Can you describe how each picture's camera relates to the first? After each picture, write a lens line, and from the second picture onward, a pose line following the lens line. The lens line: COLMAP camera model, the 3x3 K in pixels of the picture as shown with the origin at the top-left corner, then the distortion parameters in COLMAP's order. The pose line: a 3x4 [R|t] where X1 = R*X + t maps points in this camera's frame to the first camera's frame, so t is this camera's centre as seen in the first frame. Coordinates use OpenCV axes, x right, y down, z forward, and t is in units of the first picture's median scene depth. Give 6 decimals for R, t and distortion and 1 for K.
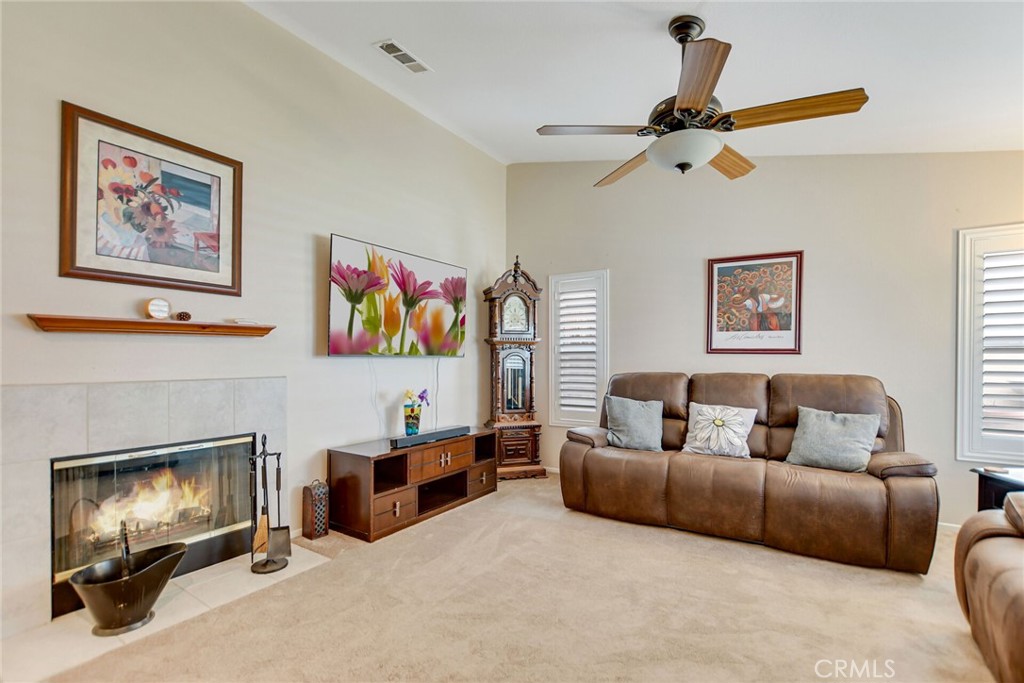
lens RADIAL K [[459.6, 0, 518.3], [0, 459.6, 363.8], [0, 0, 1]] dist [-0.015632, 0.000837]
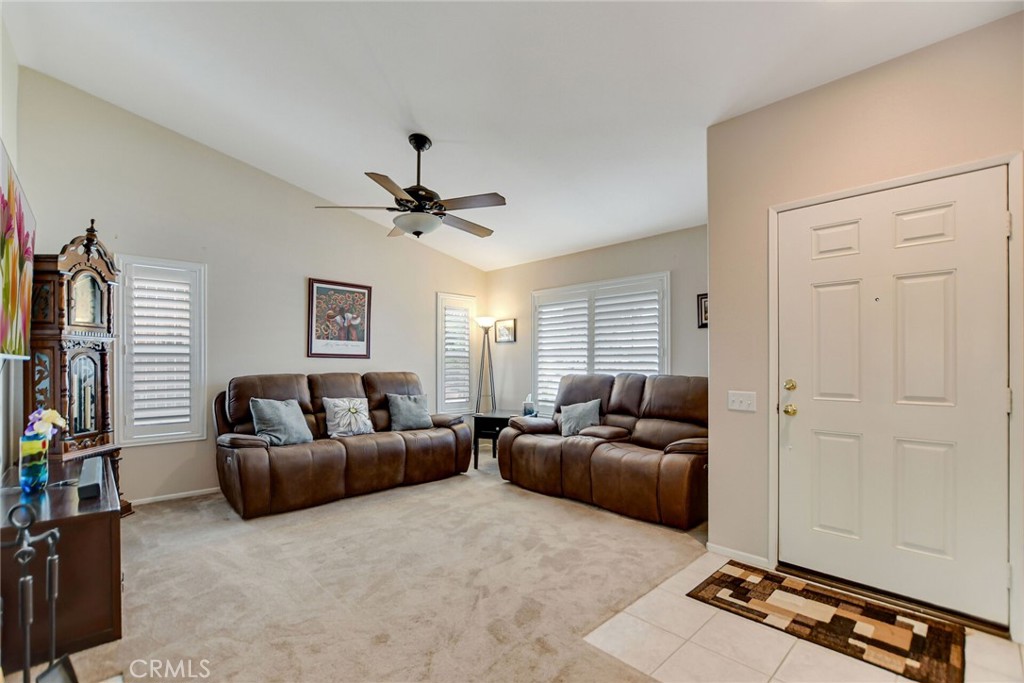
lens RADIAL K [[458.0, 0, 512.7], [0, 458.0, 365.6], [0, 0, 1]] dist [-0.013767, 0.001197]
pose [[0.226951, -0.007364, 0.973878, -0.732889], [0.007949, 0.999952, 0.005708, -0.003951], [-0.973874, 0.006446, 0.226999, 0.258548]]
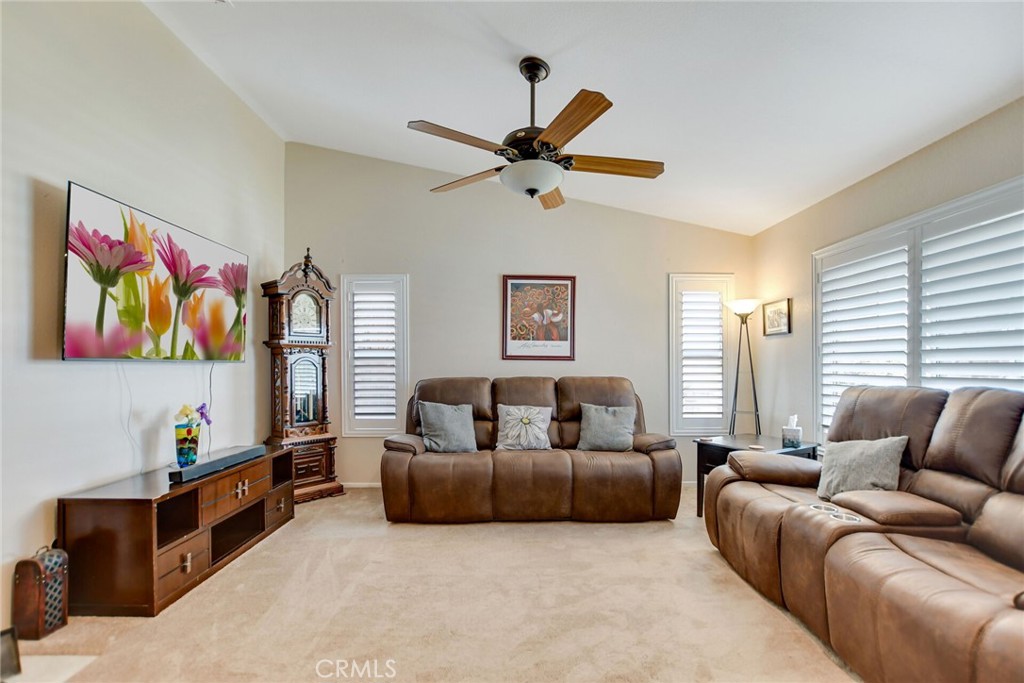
lens RADIAL K [[458.0, 0, 512.7], [0, 458.0, 365.6], [0, 0, 1]] dist [-0.013767, 0.001197]
pose [[0.834354, -0.001071, 0.551228, -0.213345], [0.006447, 0.999949, -0.007814, 0.000950], [-0.551191, 0.010074, 0.834318, 0.072276]]
